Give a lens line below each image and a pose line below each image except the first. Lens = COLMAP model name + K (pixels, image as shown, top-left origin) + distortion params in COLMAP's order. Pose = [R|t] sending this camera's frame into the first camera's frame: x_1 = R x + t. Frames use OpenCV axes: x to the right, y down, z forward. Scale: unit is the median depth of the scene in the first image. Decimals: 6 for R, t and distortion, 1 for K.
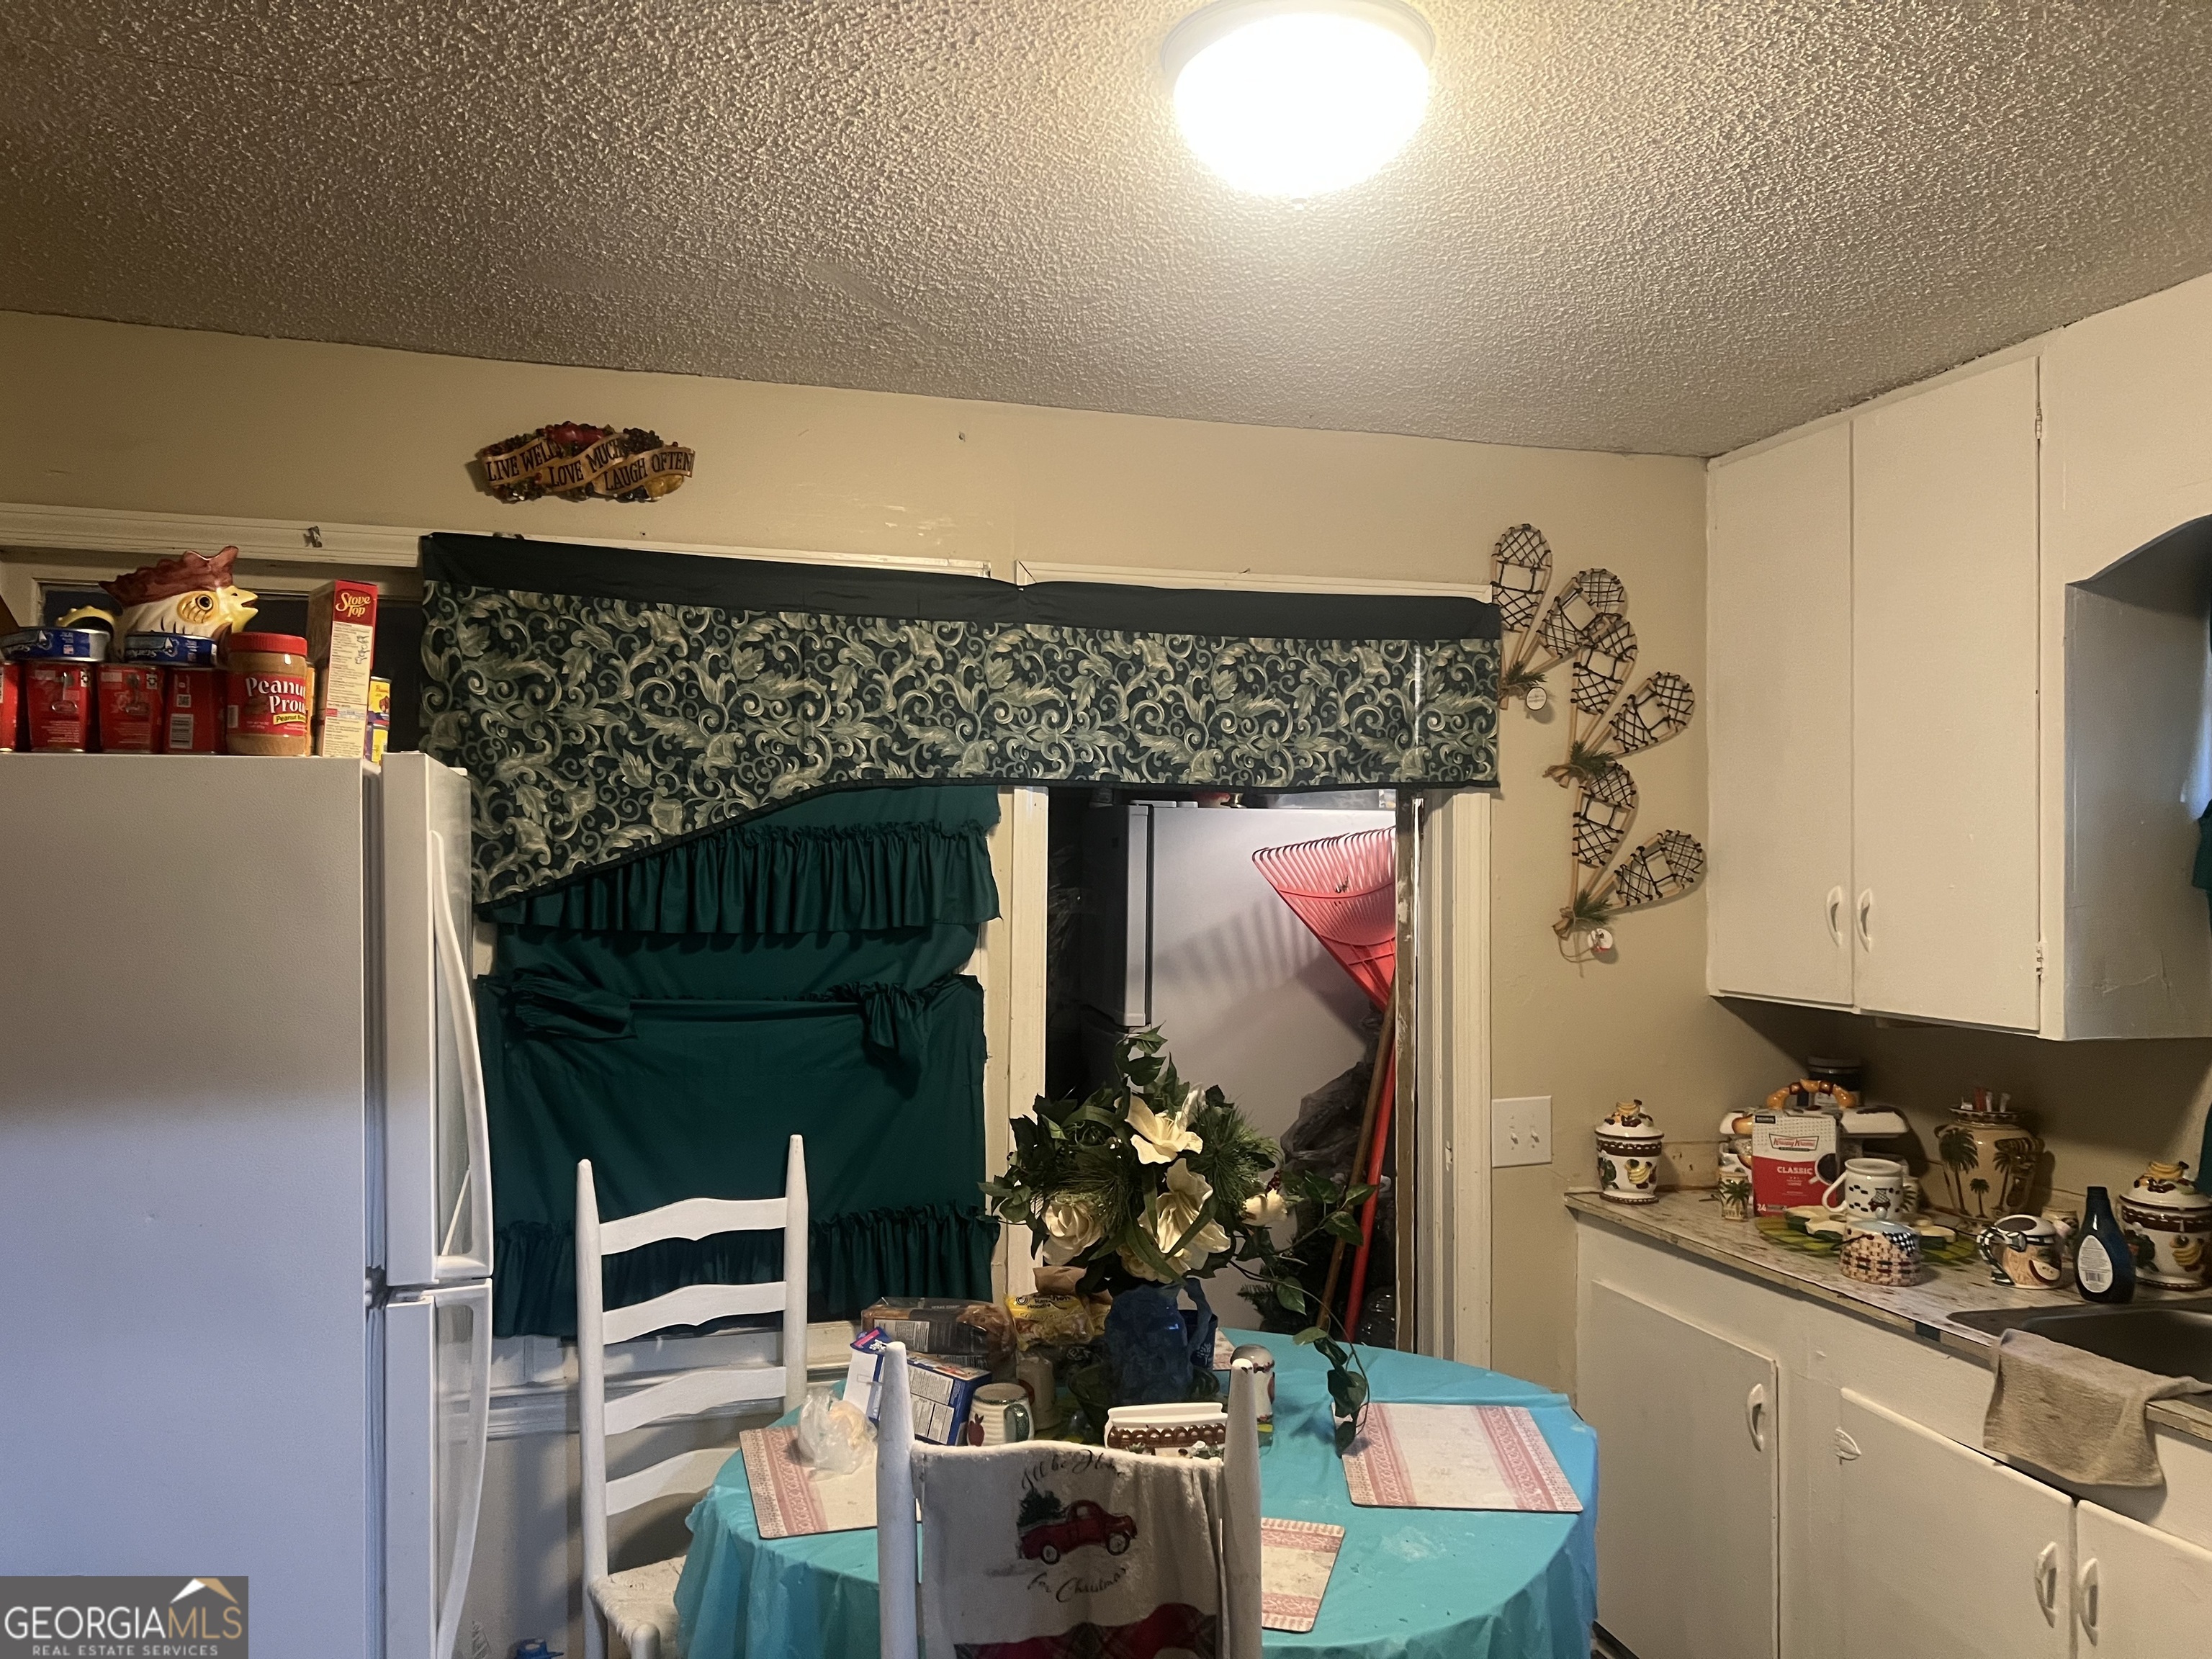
lens RADIAL K [[1658.1, 0, 1096.6], [0, 1658.1, 842.5], [0, 0, 1]] dist [0.051888, -0.064163]
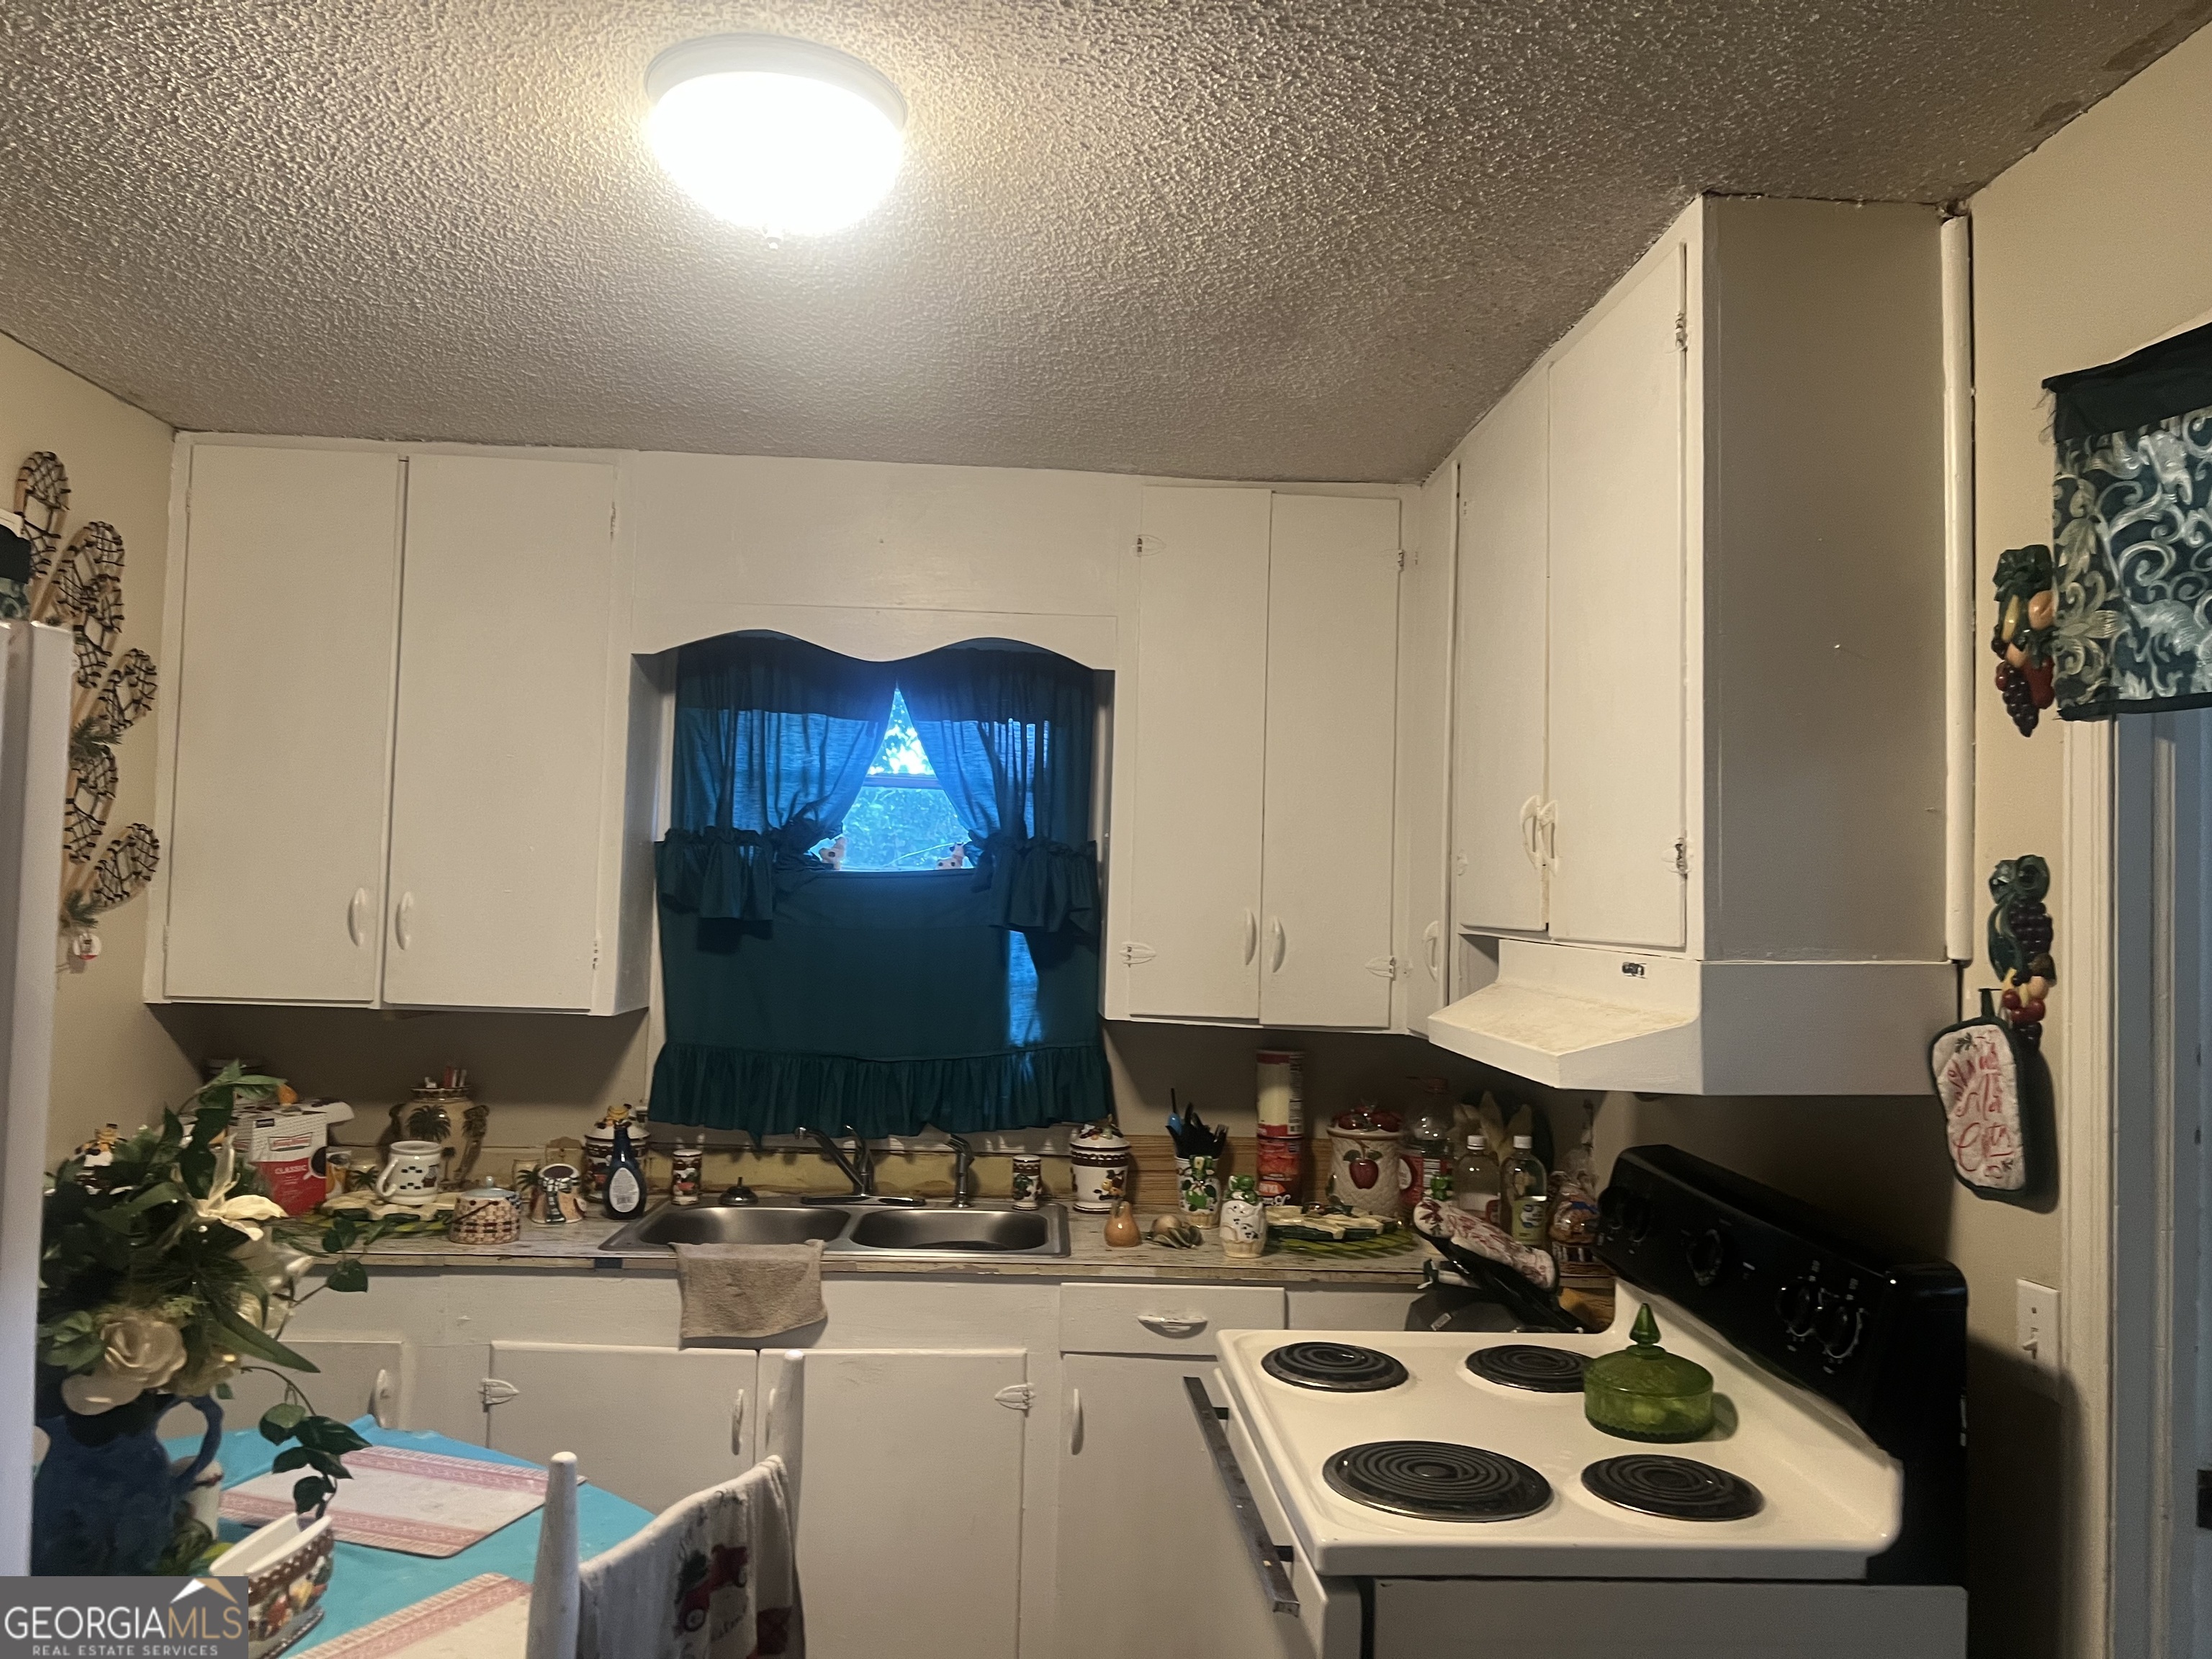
lens RADIAL K [[1658.1, 0, 1095.5], [0, 1658.1, 828.8], [0, 0, 1]] dist [0.051888, -0.064163]
pose [[0.222123, 0.047189, 0.973876, -0.474449], [-0.042555, 0.998346, -0.038669, 0.009574], [-0.974090, -0.032854, 0.223764, 0.313179]]
